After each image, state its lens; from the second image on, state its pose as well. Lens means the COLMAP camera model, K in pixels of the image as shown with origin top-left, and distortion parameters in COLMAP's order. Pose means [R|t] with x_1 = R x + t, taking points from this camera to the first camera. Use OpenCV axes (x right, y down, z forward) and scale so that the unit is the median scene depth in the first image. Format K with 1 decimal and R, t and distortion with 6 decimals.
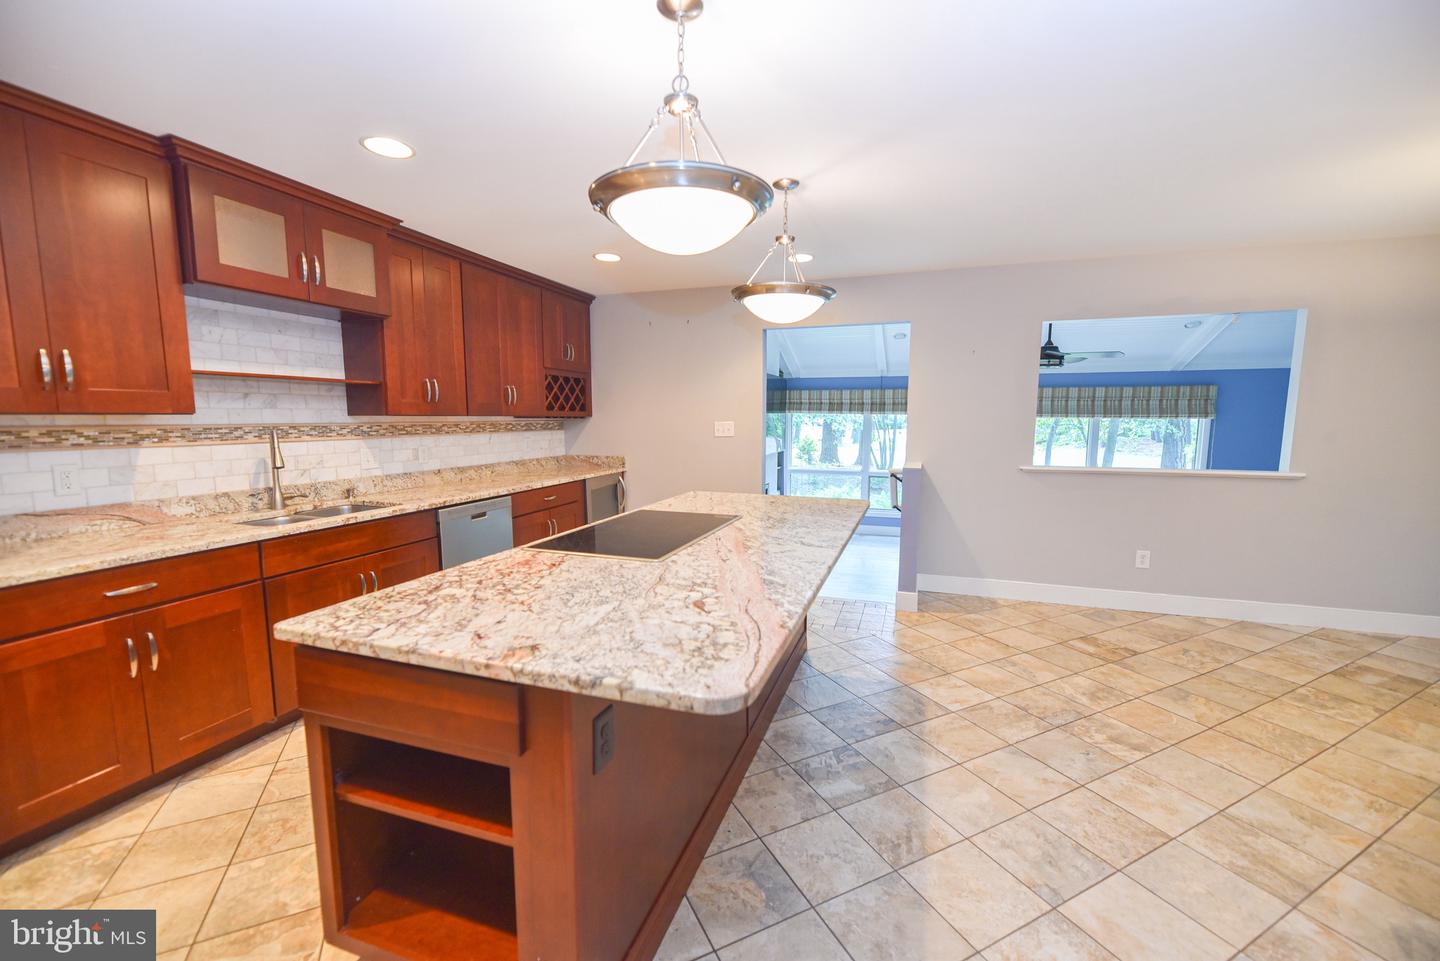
lens RADIAL K [[578.1, 0, 722.0], [0, 578.1, 483.4], [0, 0, 1]] dist [0.002629, -0.004460]
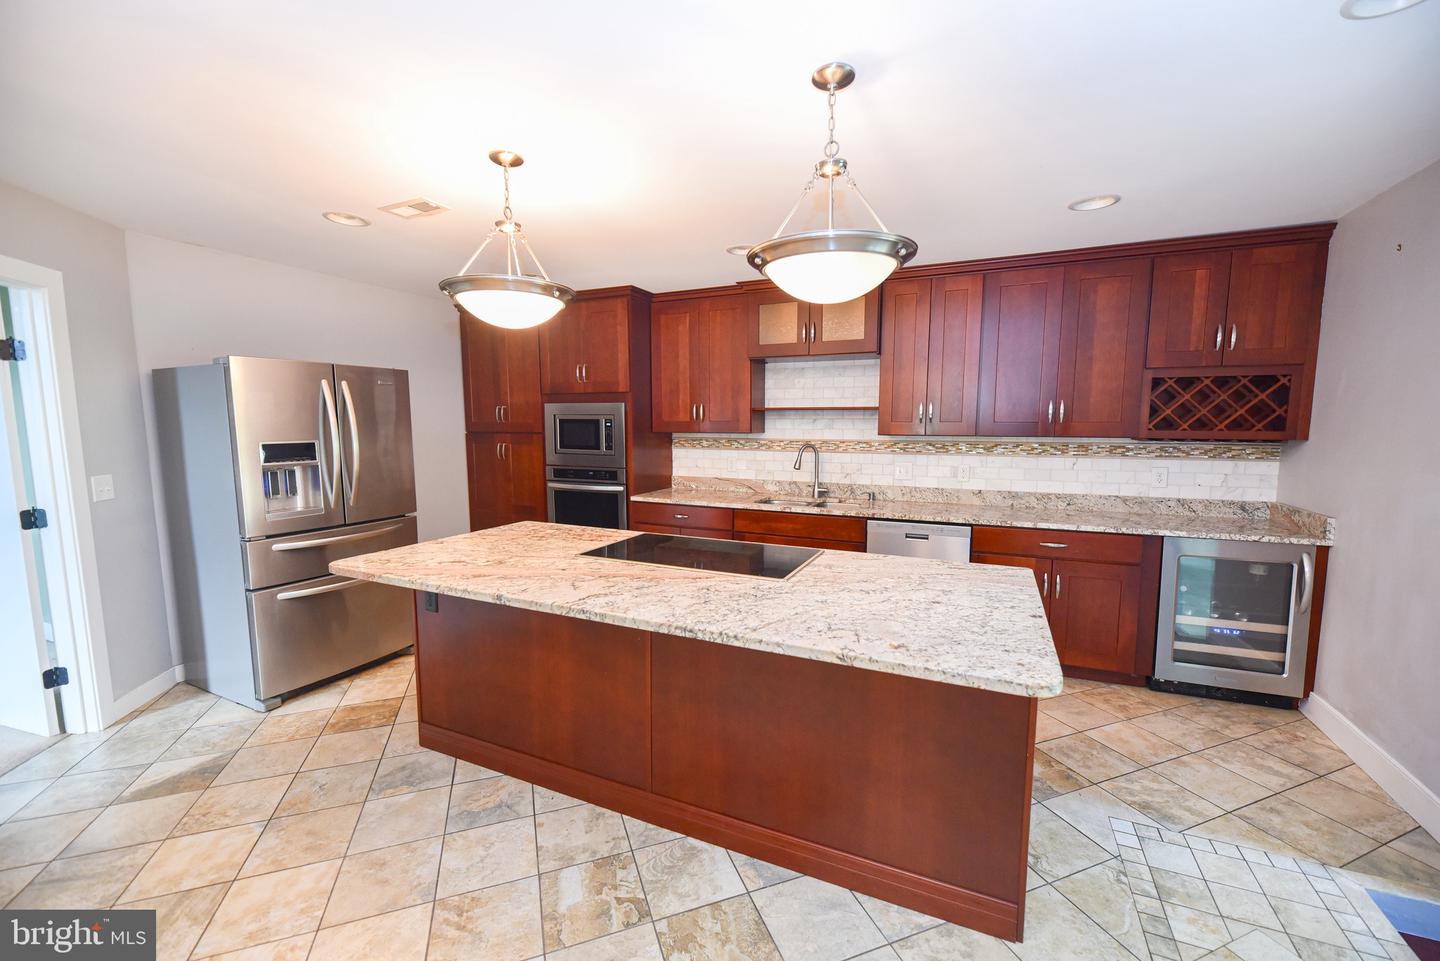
lens RADIAL K [[578.1, 0, 726.4], [0, 578.1, 483.9], [0, 0, 1]] dist [0.002629, -0.004460]
pose [[-0.096067, 0.103466, -0.989983, 0.725118], [-0.115889, 0.986656, 0.114364, -0.135721], [0.988606, 0.125714, -0.082794, 0.924472]]
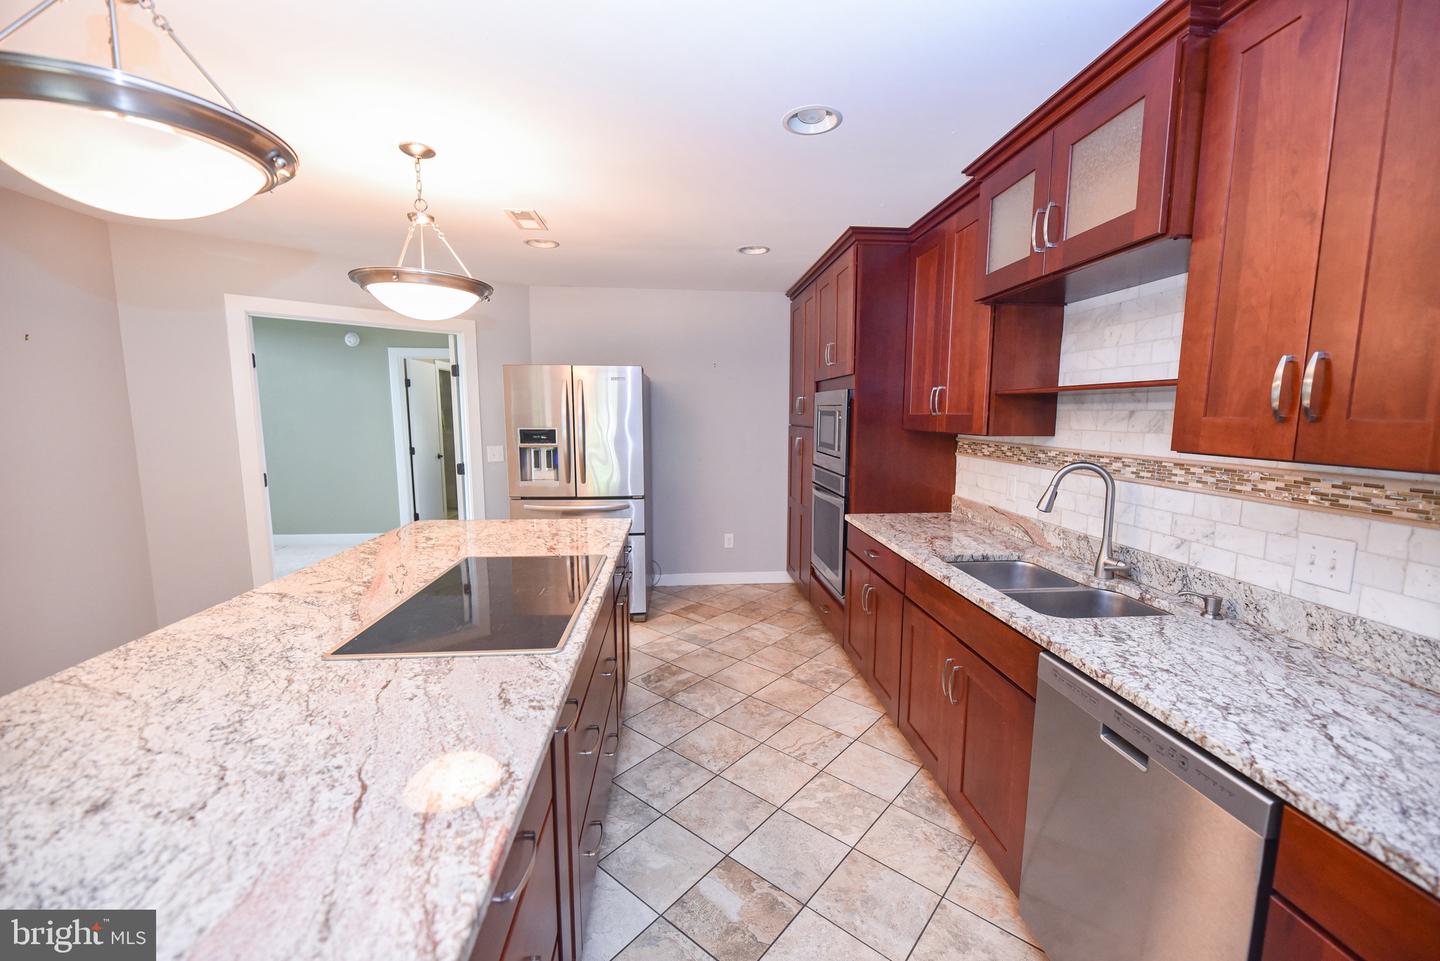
lens RADIAL K [[578.1, 0, 725.5], [0, 578.1, 483.4], [0, 0, 1]] dist [0.002629, -0.004460]
pose [[-0.912581, 0.042160, -0.406716, -0.078898], [-0.055347, 0.972780, 0.225025, -0.202802], [0.405132, 0.227864, -0.885407, 1.456394]]
